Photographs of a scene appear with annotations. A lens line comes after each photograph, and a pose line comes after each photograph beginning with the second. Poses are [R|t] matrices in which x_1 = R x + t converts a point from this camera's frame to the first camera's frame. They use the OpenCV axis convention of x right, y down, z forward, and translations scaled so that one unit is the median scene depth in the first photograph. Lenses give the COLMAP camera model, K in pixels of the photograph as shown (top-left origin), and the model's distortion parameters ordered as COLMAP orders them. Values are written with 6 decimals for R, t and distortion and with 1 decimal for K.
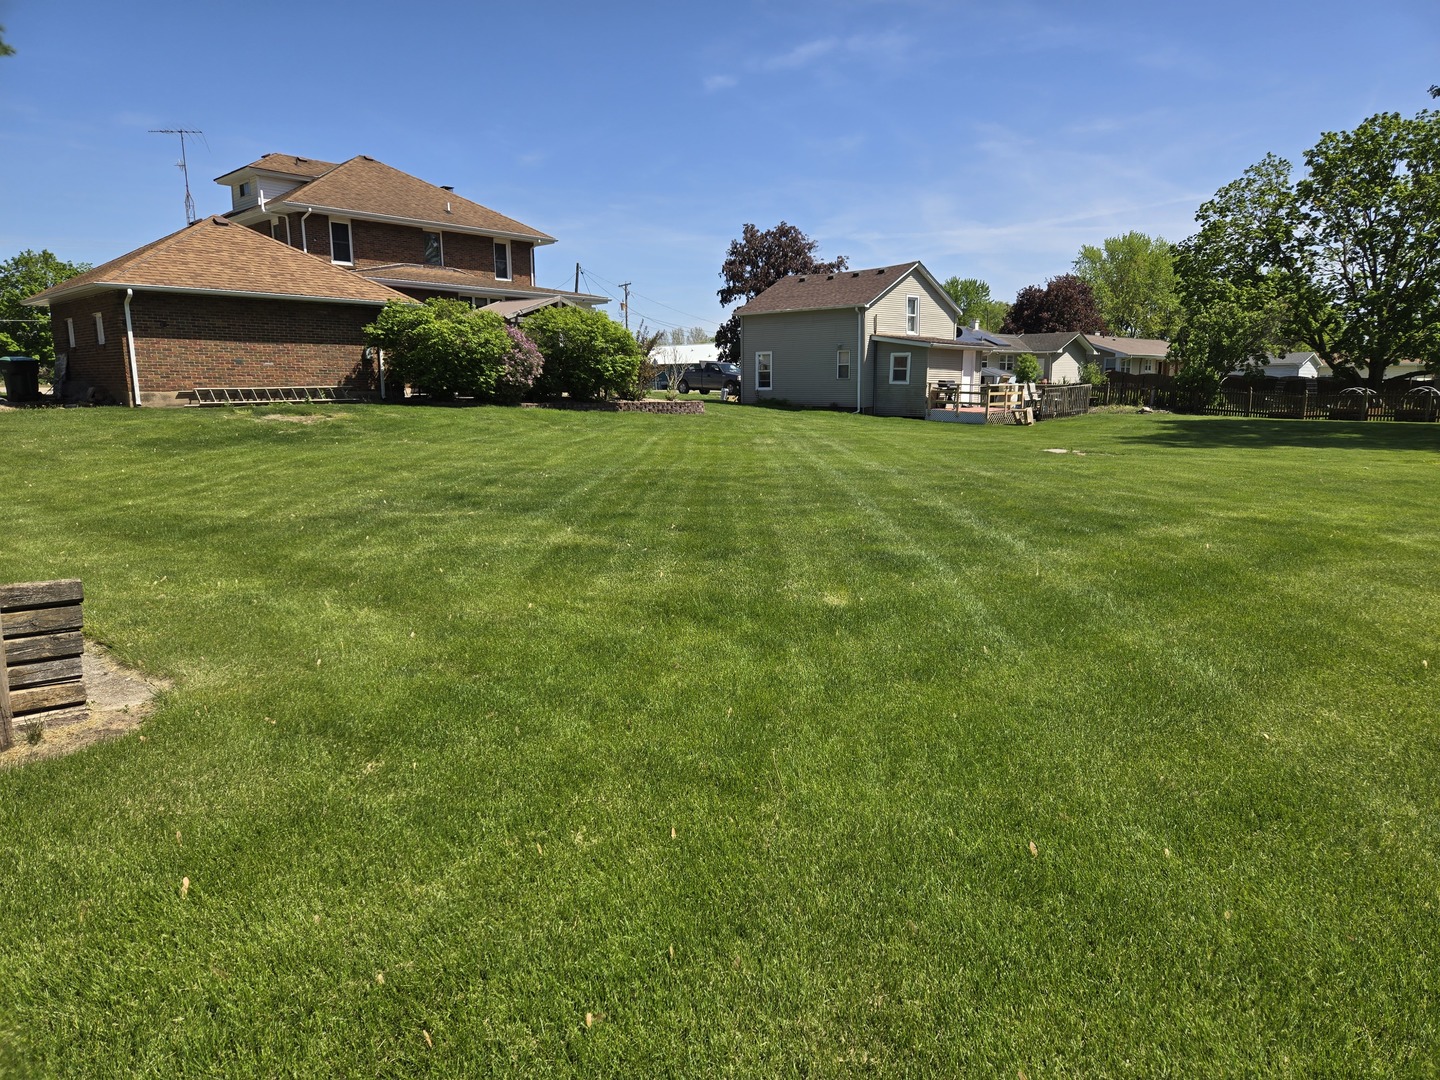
lens RADIAL K [[959.5, 0, 722.7], [0, 959.5, 551.4], [0, 0, 1]] dist [0.038234, -0.037542]
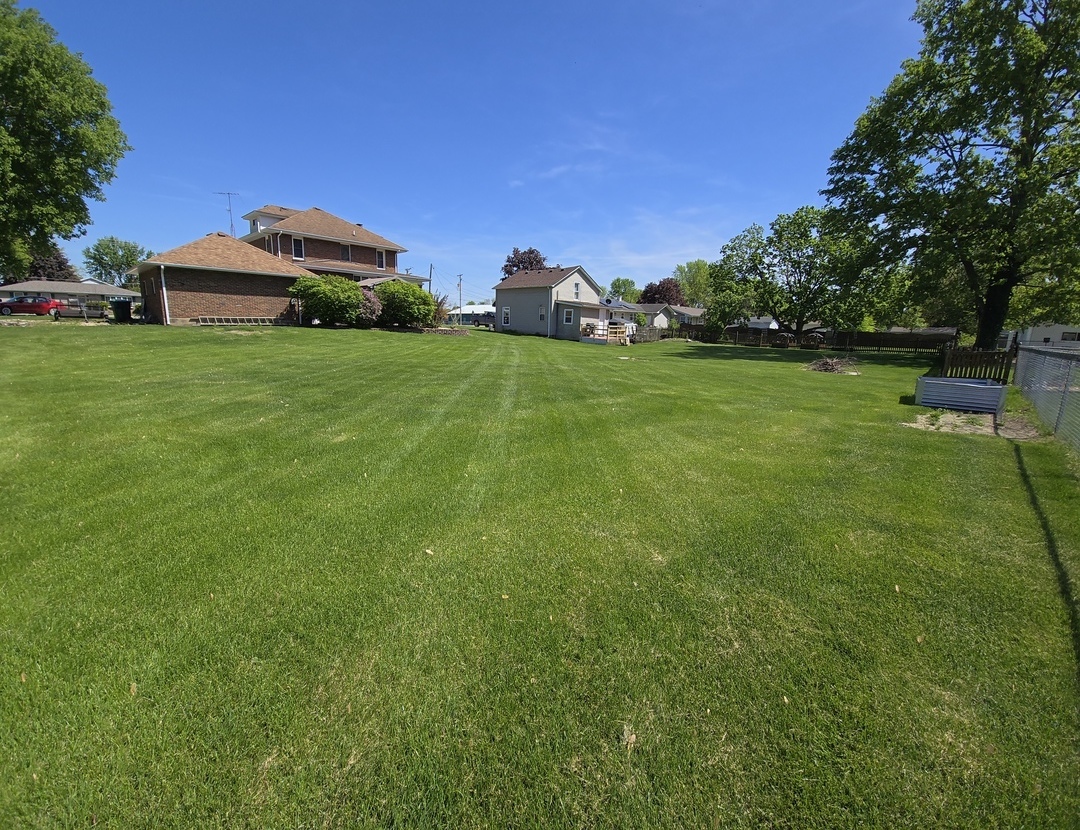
lens RADIAL K [[438.9, 0, 539.7], [0, 438.9, 414.9], [0, 0, 1]] dist [-0.015304, 0.000694]
pose [[0.999308, 0.020777, 0.030836, 0.095505], [-0.021649, 0.999367, 0.028219, -0.003943], [-0.030230, -0.028867, 0.999126, 0.050236]]
